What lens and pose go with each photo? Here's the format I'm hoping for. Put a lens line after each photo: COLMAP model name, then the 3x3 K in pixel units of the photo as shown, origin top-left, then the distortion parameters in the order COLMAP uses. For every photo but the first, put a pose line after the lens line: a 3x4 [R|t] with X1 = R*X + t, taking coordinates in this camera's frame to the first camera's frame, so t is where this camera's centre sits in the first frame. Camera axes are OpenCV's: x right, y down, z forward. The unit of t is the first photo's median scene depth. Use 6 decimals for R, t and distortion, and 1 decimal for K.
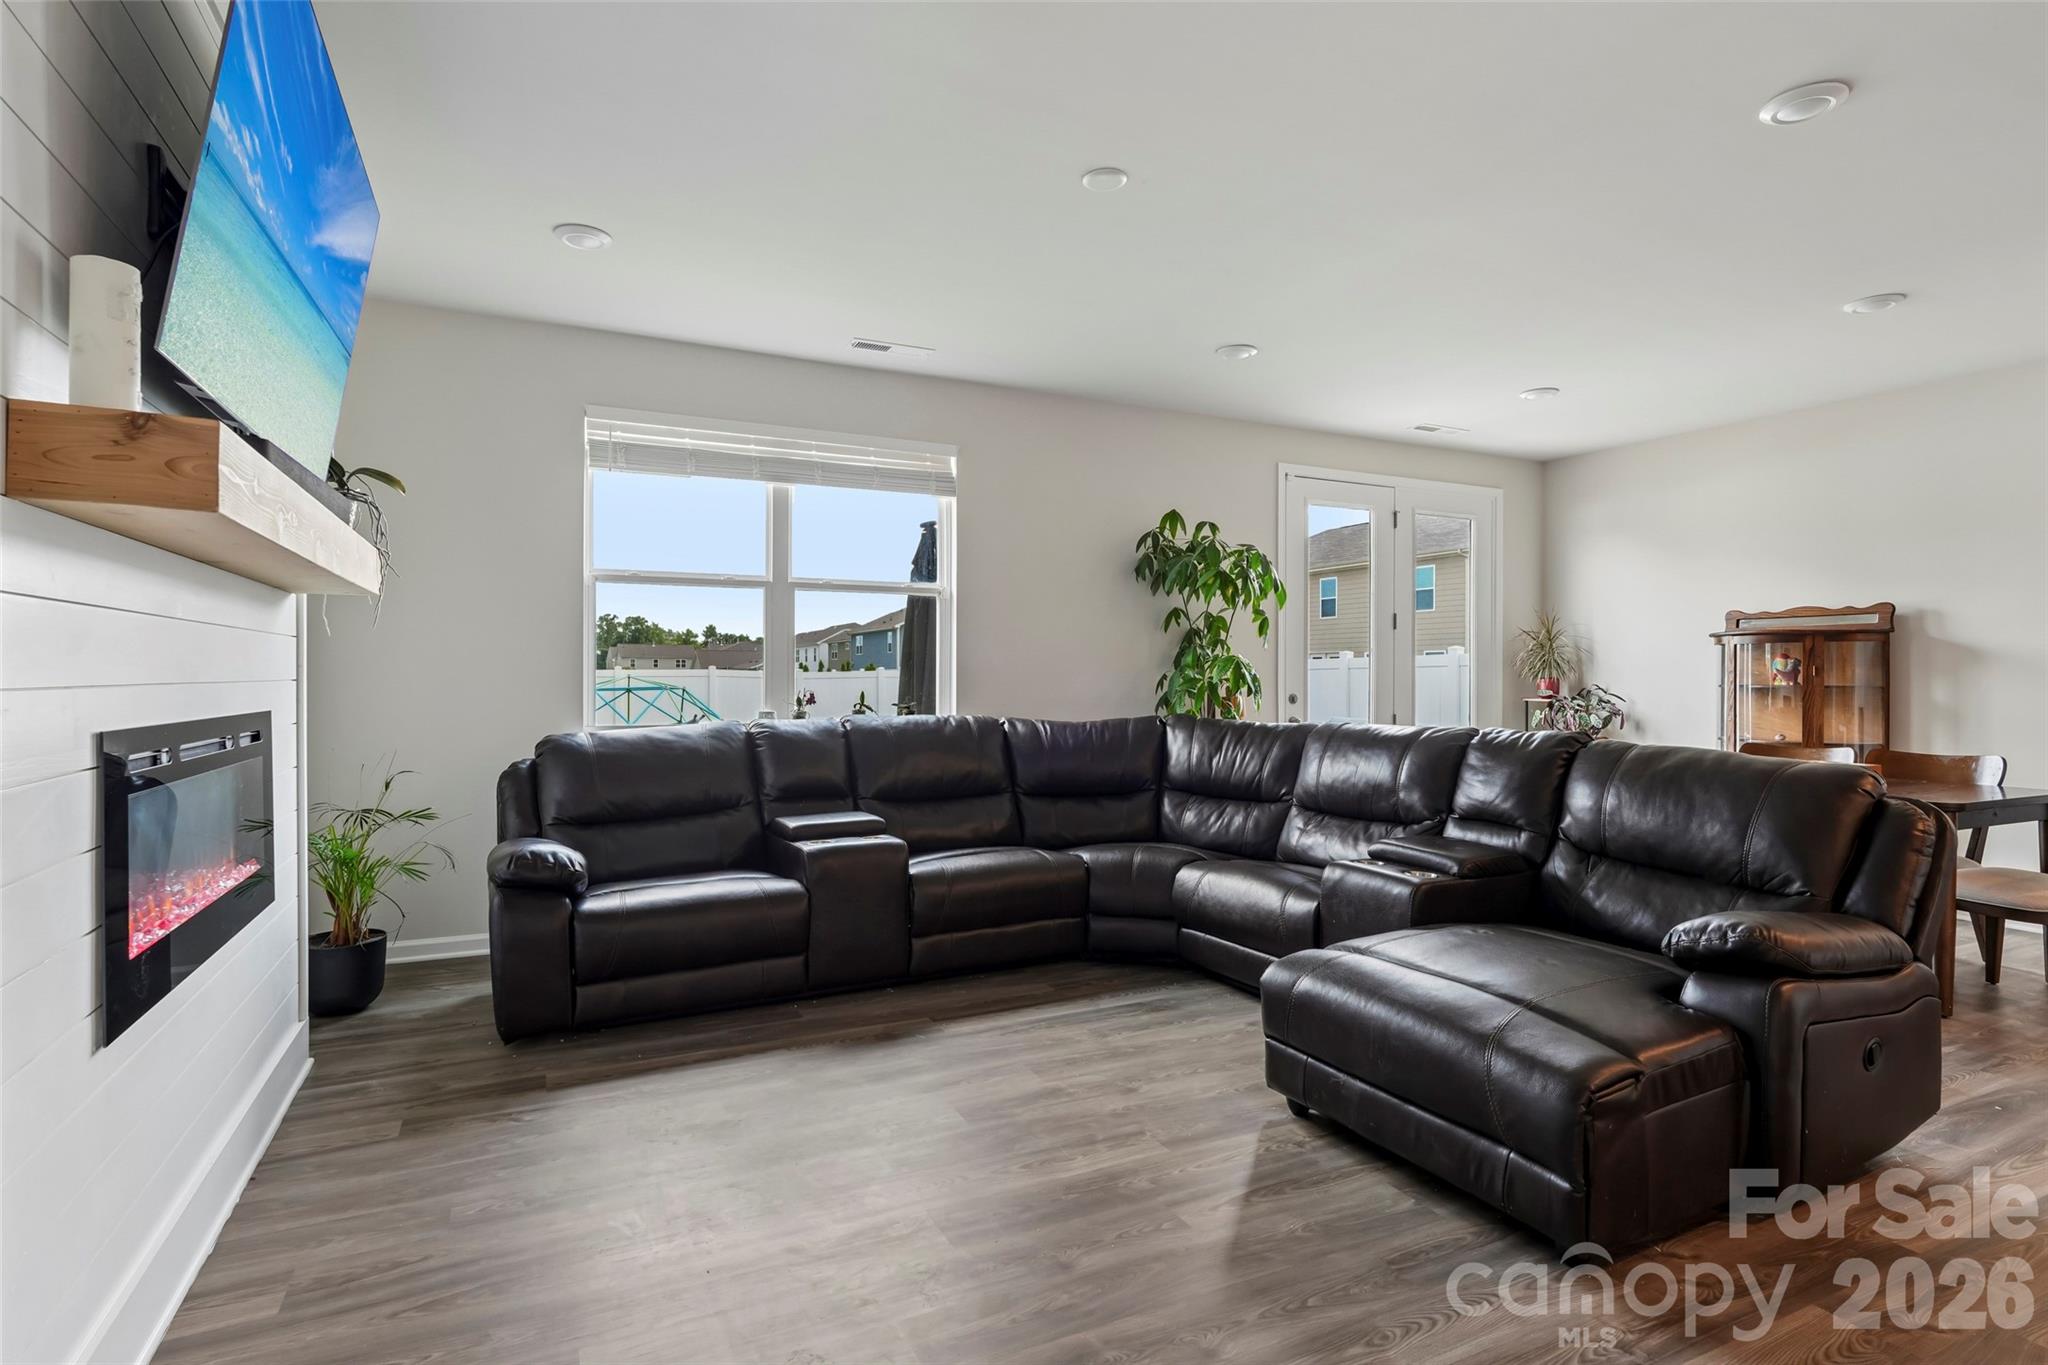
lens RADIAL K [[1016.0, 0, 1026.9], [0, 1016.0, 677.9], [0, 0, 1]] dist [-0.002153, -0.001021]
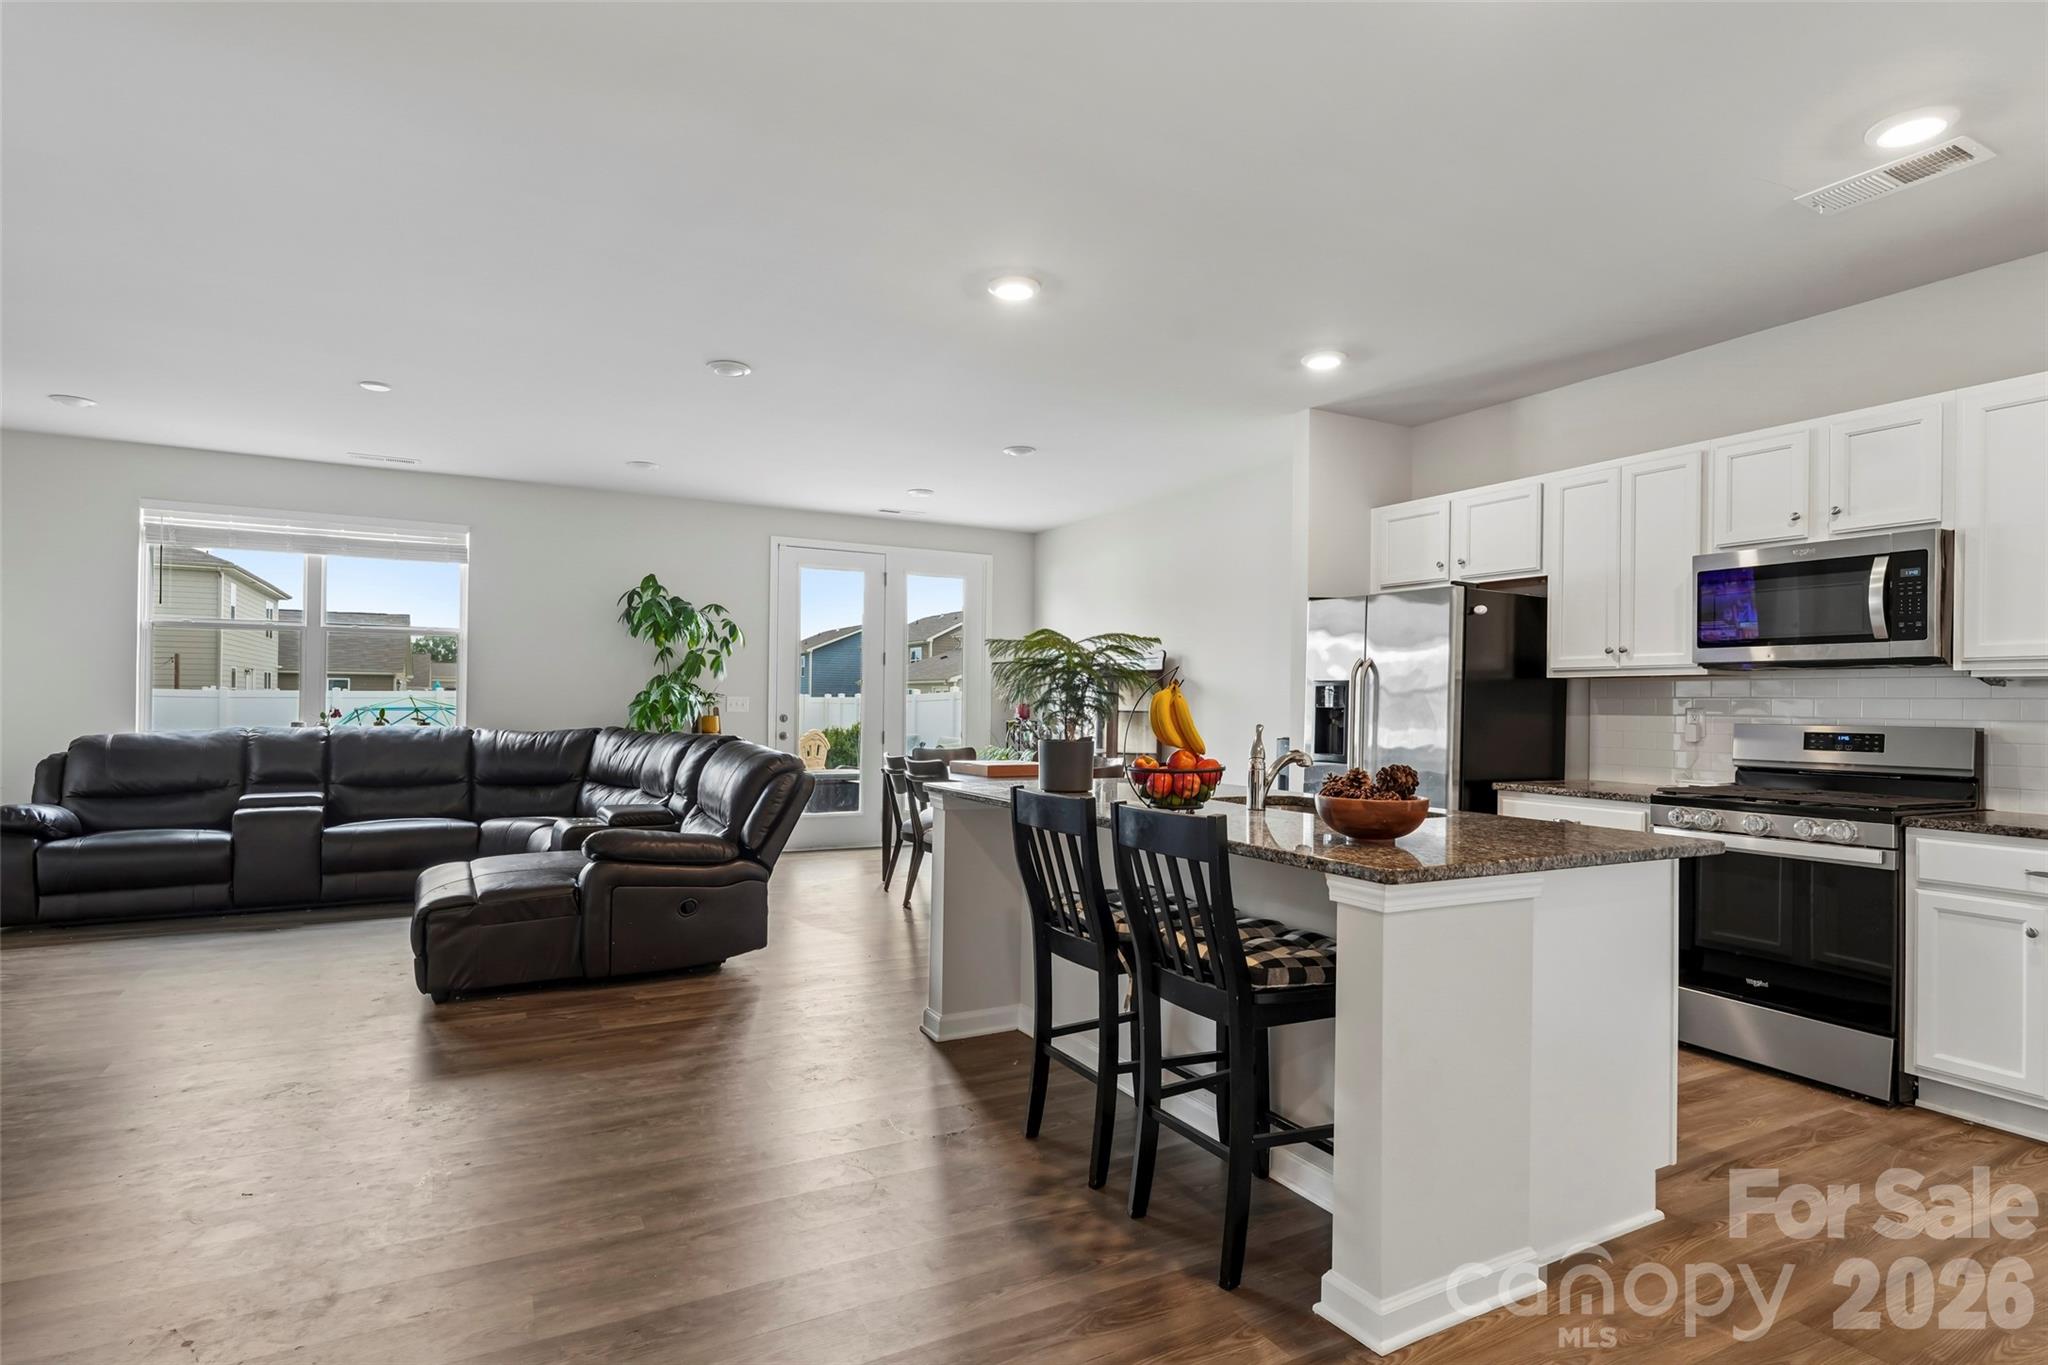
lens RADIAL K [[1035.0, 0, 1026.1], [0, 1035.0, 699.2], [0, 0, 1]] dist [-0.001499, -0.000082]
pose [[0.998680, 0.008191, 0.050714, 0.737936], [-0.007941, 0.999955, -0.005134, 0.001034], [-0.050754, 0.004725, 0.998700, -0.490016]]
